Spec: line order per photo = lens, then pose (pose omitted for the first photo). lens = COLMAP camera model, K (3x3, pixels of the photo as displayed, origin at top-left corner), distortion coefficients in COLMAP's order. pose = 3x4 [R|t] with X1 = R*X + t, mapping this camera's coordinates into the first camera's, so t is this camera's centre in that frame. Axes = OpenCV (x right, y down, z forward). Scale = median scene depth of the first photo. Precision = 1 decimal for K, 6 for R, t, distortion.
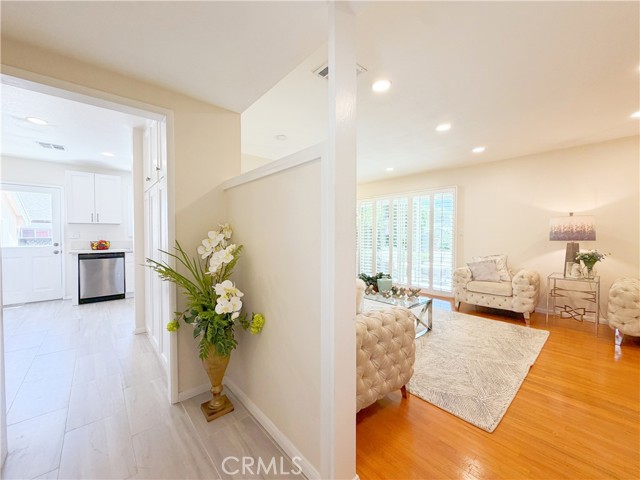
lens RADIAL K [[254.8, 0, 318.2], [0, 254.8, 240.1], [0, 0, 1]] dist [0.000094, -0.000368]
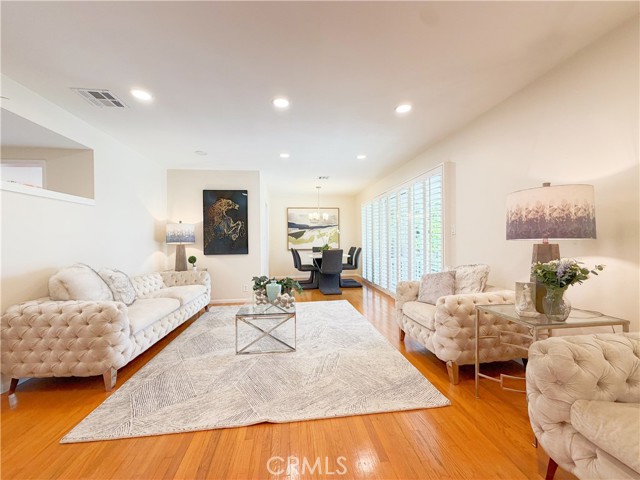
lens RADIAL K [[254.8, 0, 318.2], [0, 254.8, 240.1], [0, 0, 1]] dist [0.000094, -0.000368]
pose [[0.825547, -0.009874, -0.564247, 0.915353], [-0.000939, 0.999821, -0.018871, 0.014376], [0.564332, 0.016108, 0.825390, 0.345693]]
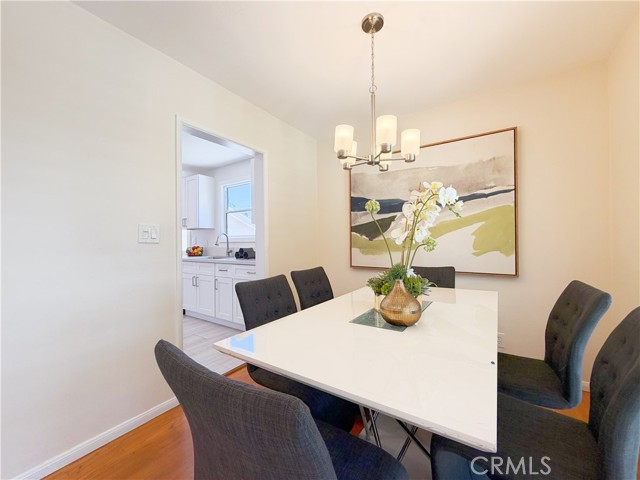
lens RADIAL K [[254.8, 0, 318.2], [0, 254.8, 240.1], [0, 0, 1]] dist [0.000094, -0.000368]
pose [[0.253159, -0.001937, -0.967423, 0.263027], [-0.013670, 0.999891, -0.005580, -0.028996], [0.967328, 0.014637, 0.253105, 1.705184]]
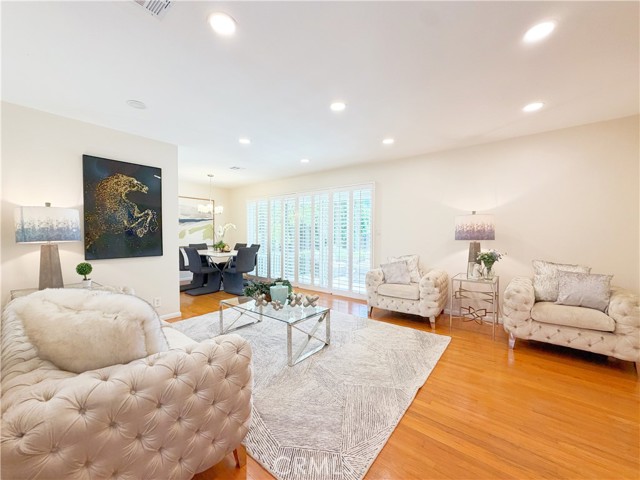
lens RADIAL K [[254.8, 0, 318.2], [0, 254.8, 240.1], [0, 0, 1]] dist [0.000094, -0.000368]
pose [[0.983678, -0.000778, 0.179937, 0.240333], [0.000352, 0.999997, 0.002397, -0.000471], [-0.179938, -0.002294, 0.983675, 0.155636]]
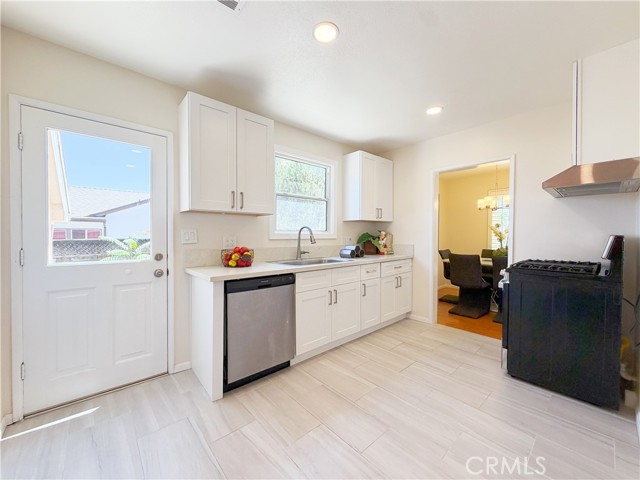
lens RADIAL K [[254.8, 0, 318.2], [0, 254.8, 240.1], [0, 0, 1]] dist [0.000094, -0.000368]
pose [[0.999995, 0.000080, 0.003164, -0.990324], [-0.000083, 1.000000, 0.000972, -0.019085], [-0.003163, -0.000972, 0.999995, 0.715256]]
